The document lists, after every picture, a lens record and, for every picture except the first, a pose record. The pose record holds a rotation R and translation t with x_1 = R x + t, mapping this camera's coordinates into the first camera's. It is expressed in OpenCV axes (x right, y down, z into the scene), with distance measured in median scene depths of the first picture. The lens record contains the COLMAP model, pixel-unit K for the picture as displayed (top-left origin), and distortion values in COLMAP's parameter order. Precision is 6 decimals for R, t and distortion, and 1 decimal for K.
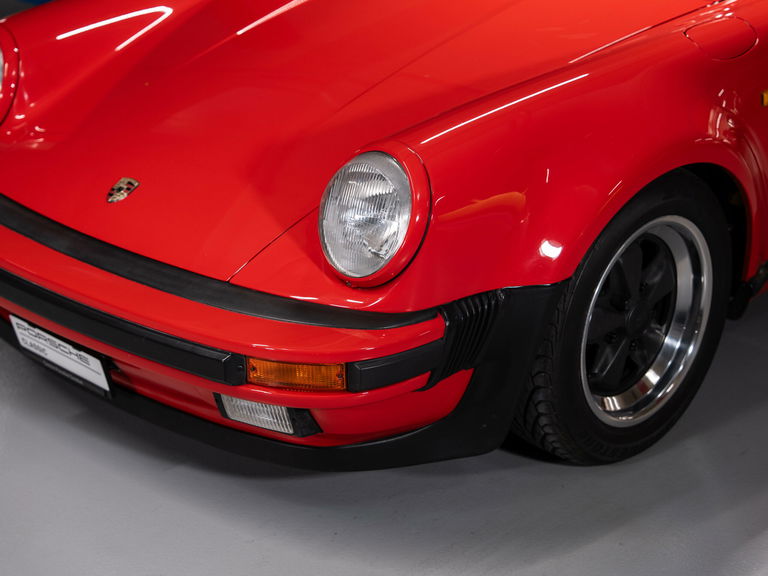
lens RADIAL K [[1407.4, 0, 382.1], [0, 1407.4, 288.6], [0, 0, 1]] dist [0.198154, 0.000000]
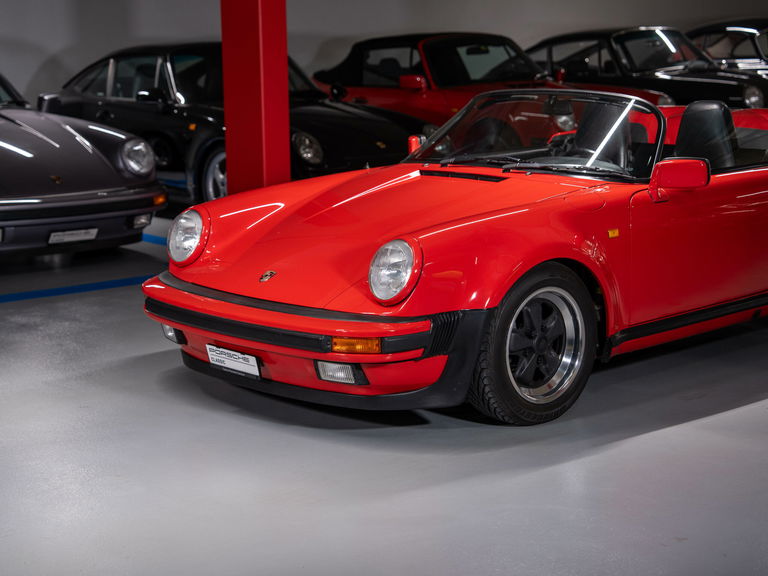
lens RADIAL K [[1456.4, 0, 384.4], [0, 1456.4, 287.8], [0, 0, 1]] dist [-0.037629, 0.000000]
pose [[0.998908, -0.007071, -0.046192, 0.070012], [-0.003408, 0.974834, -0.222906, 0.408059], [0.046606, 0.222820, 0.973745, -0.960397]]
